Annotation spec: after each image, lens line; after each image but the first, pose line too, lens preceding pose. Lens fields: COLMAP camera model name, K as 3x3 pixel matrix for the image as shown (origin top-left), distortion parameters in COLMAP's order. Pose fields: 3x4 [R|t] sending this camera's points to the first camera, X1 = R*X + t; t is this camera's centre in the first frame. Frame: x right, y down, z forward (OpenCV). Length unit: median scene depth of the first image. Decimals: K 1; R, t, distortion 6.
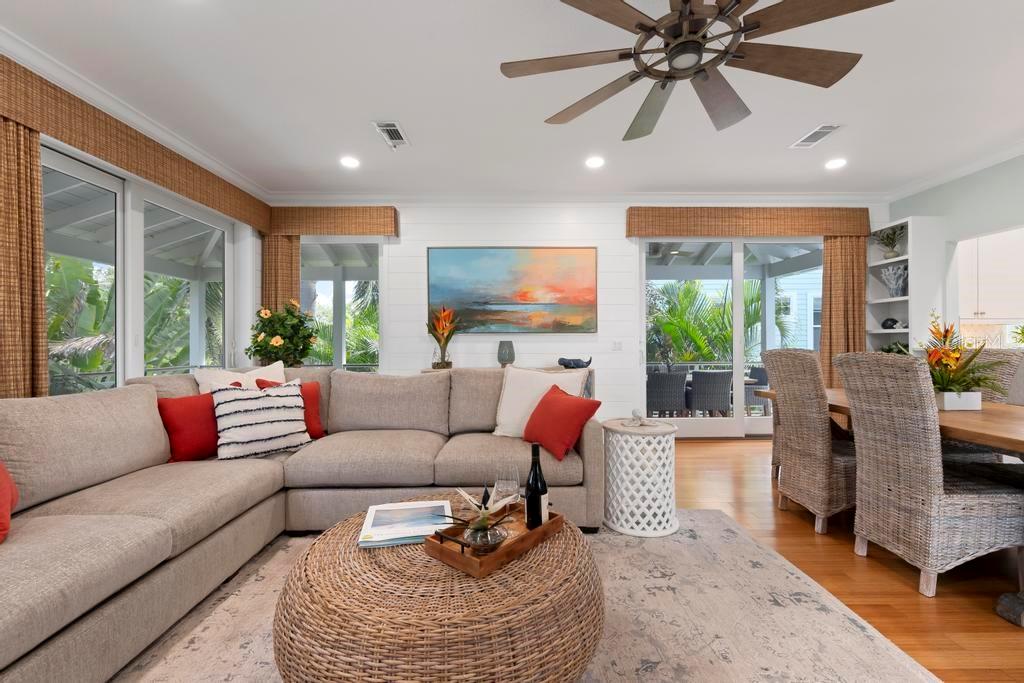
lens RADIAL K [[431.7, 0, 512.0], [0, 431.7, 341.5], [0, 0, 1]] dist [-0.001013, -0.000358]
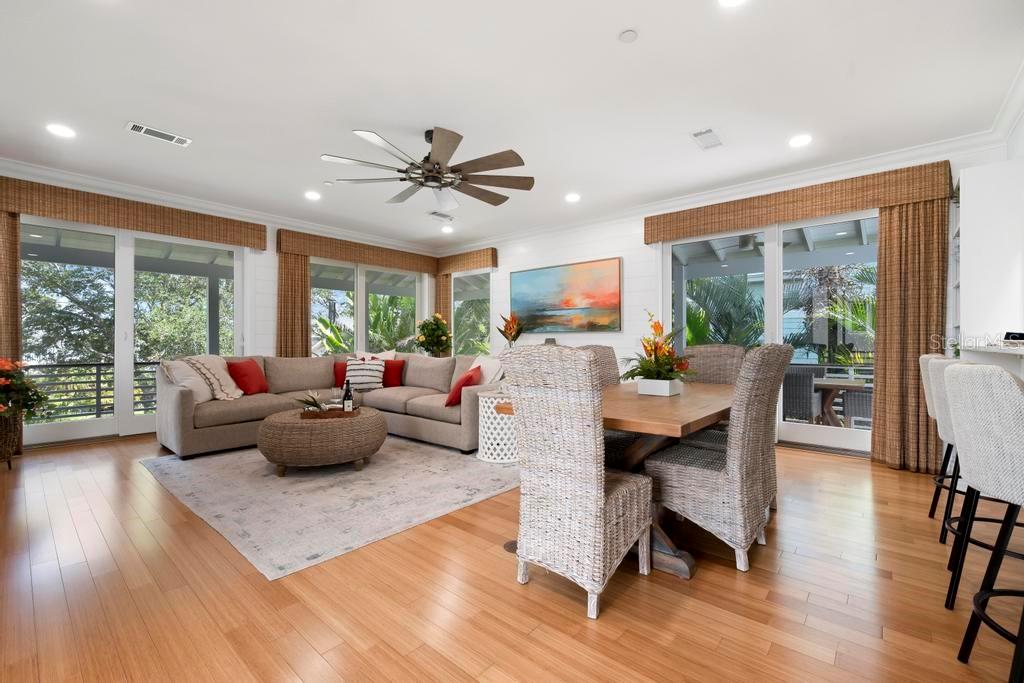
lens RADIAL K [[431.7, 0, 512.0], [0, 431.7, 341.5], [0, 0, 1]] dist [-0.001013, -0.000358]
pose [[0.750692, 0.003475, -0.660643, 0.760683], [-0.002940, 0.999994, 0.001920, 0.006041], [0.660645, 0.000501, 0.750698, -0.063085]]
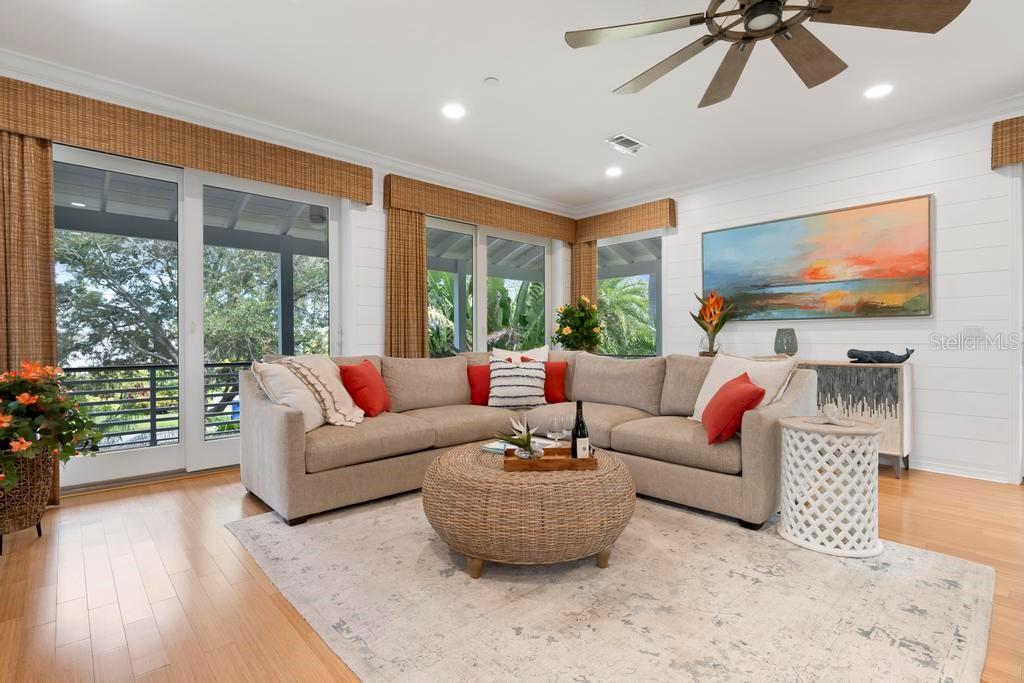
lens RADIAL K [[487.6, 0, 512.0], [0, 487.6, 341.5], [0, 0, 1]] dist [-0.001502, -0.000171]
pose [[0.670847, 0.005929, -0.741572, 0.335686], [0.001420, 0.999956, 0.009279, 0.014449], [0.741595, -0.007277, 0.670809, -0.049185]]
